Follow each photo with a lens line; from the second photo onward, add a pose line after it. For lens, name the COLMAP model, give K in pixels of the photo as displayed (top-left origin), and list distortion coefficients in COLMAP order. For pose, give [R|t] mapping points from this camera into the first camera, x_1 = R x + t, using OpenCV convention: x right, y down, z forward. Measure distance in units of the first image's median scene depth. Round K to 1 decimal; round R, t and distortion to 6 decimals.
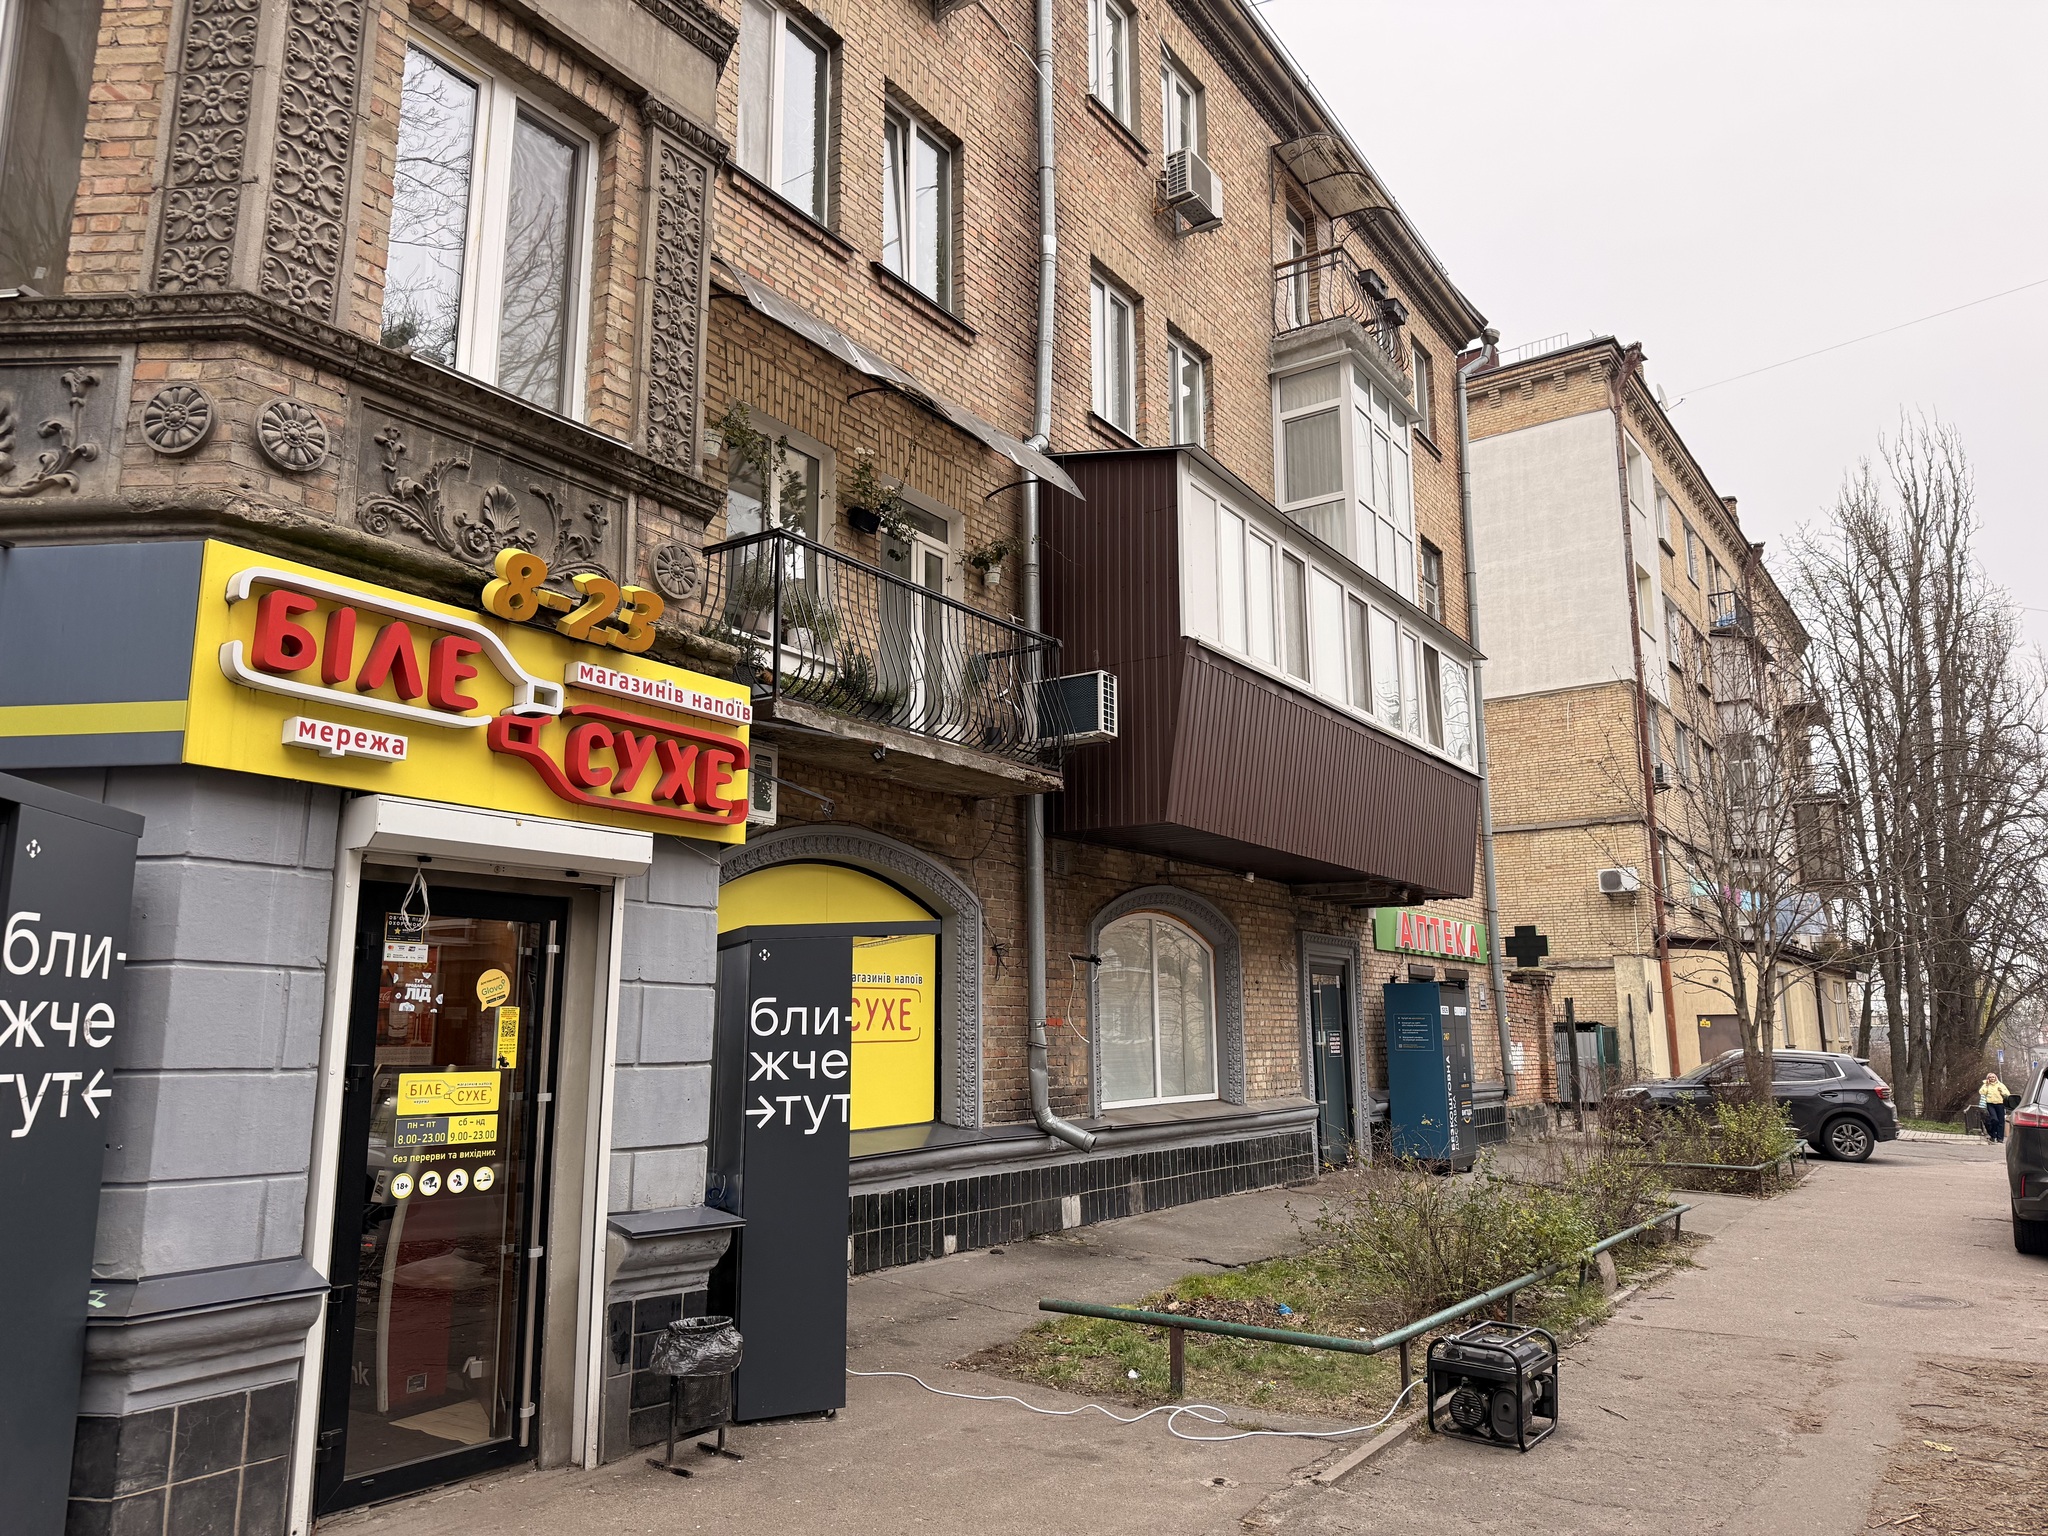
lens RADIAL K [[1420.7, 0, 1026.6], [0, 1420.7, 747.9], [0, 0, 1]] dist [0.057313, -0.069548]
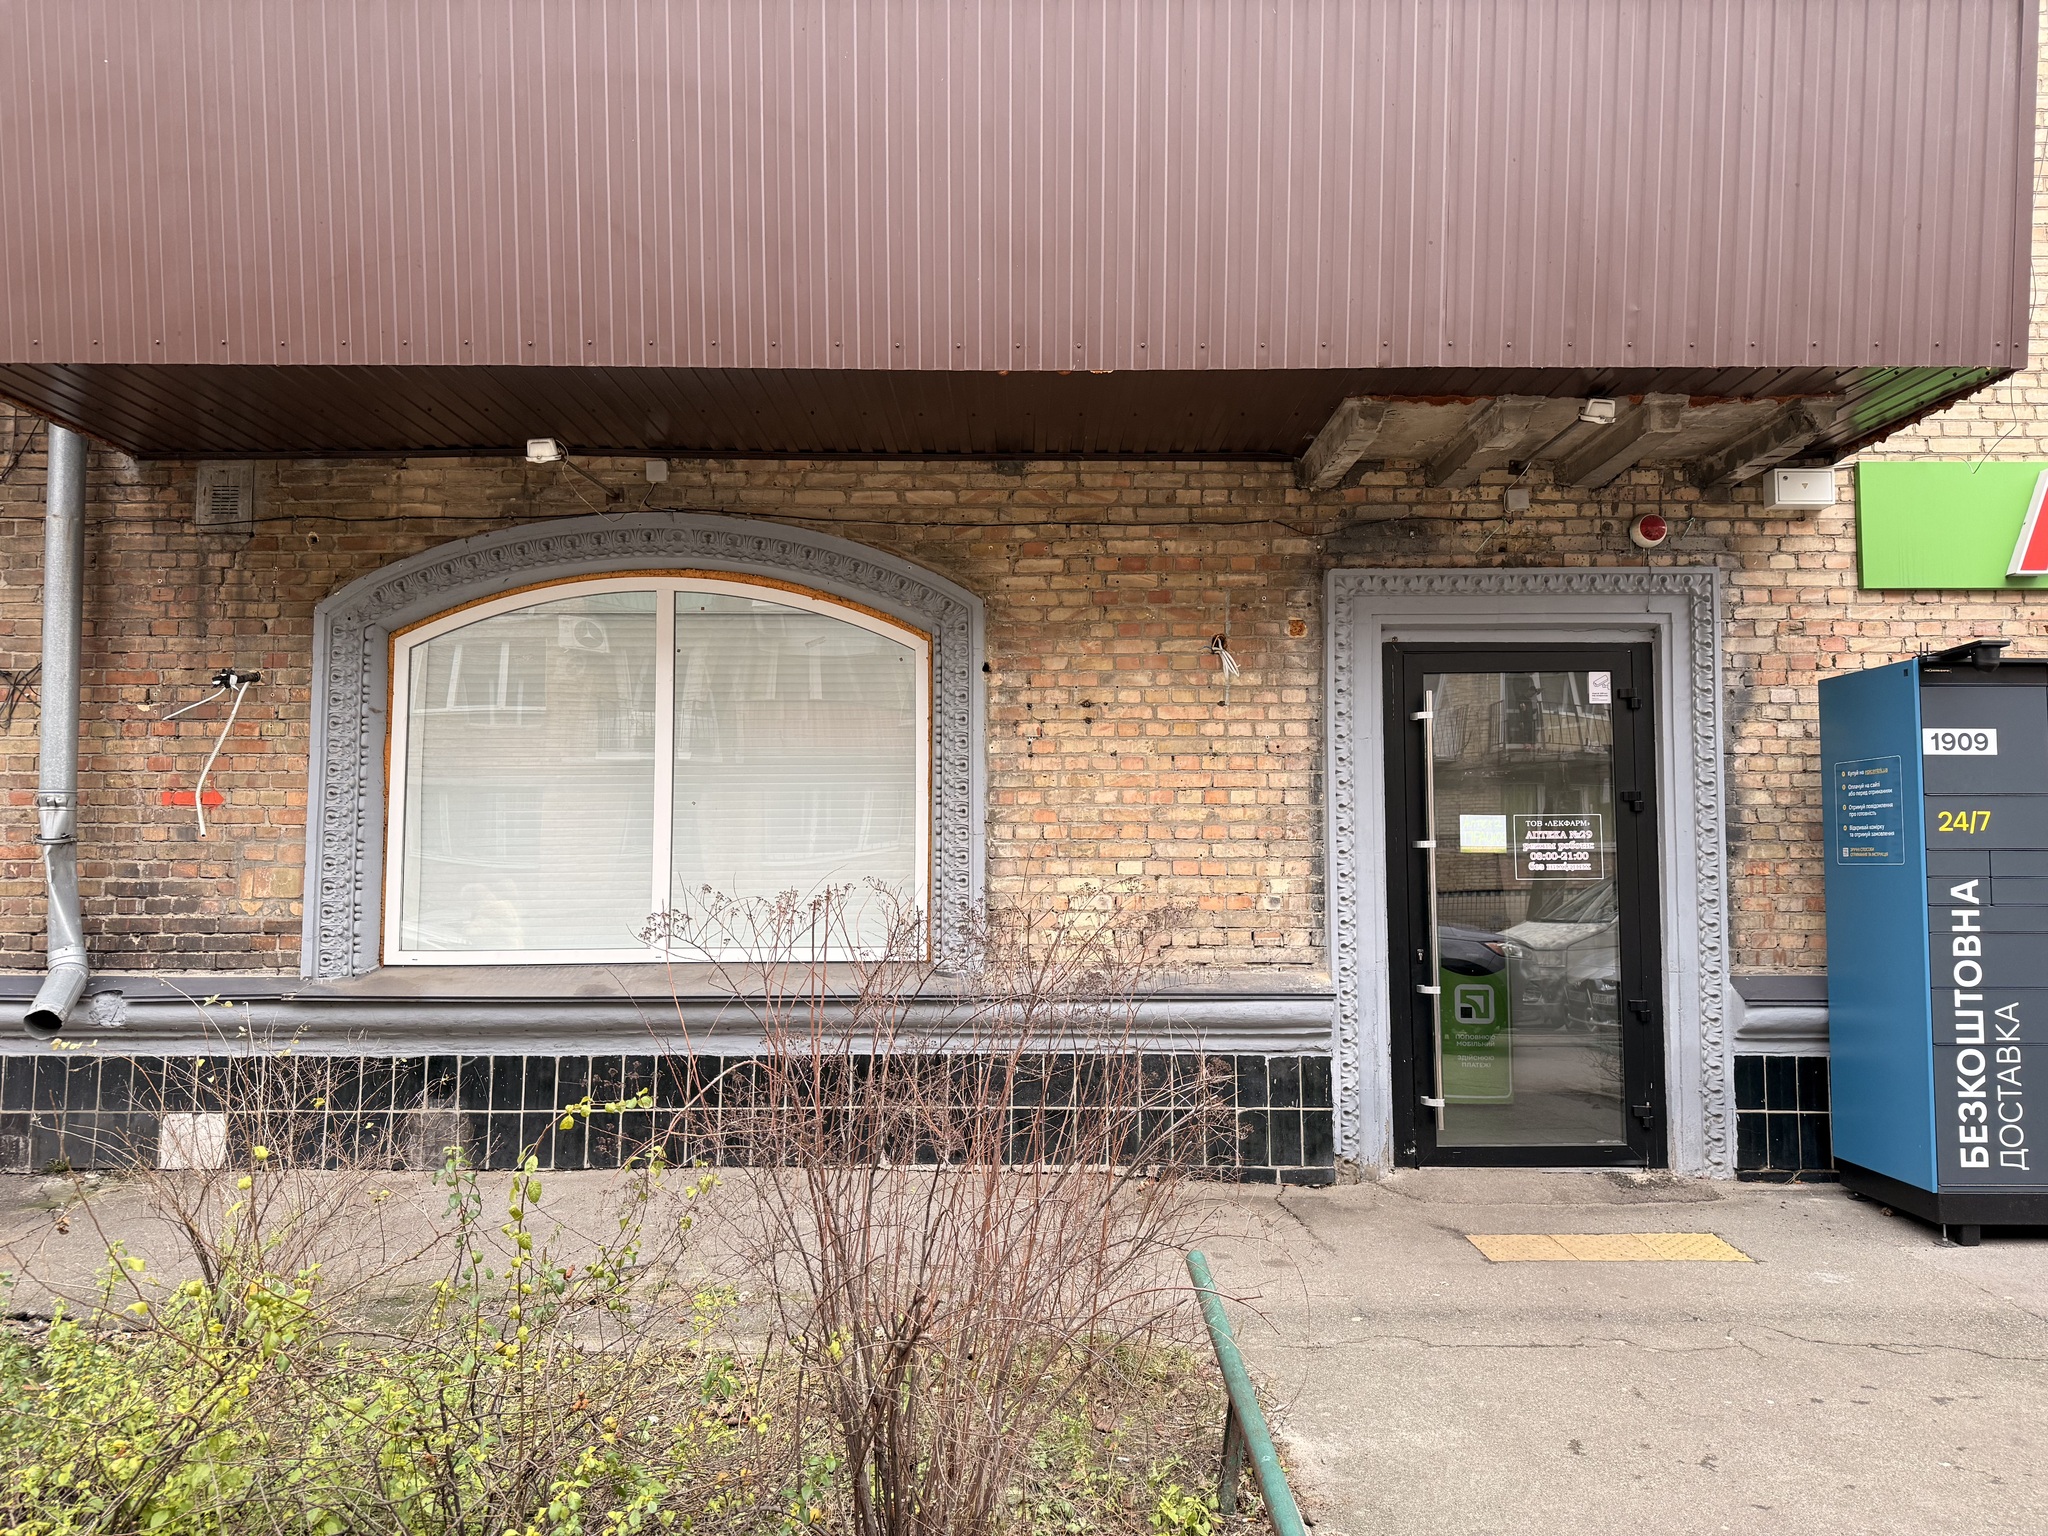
lens RADIAL K [[1420.7, 0, 1038.8], [0, 1420.7, 751.3], [0, 0, 1]] dist [0.057313, -0.069548]
pose [[0.562238, -0.037747, -0.826114, 0.599891], [0.160443, 0.984956, 0.064190, 0.175710], [0.811262, -0.168634, 0.559836, 0.879964]]
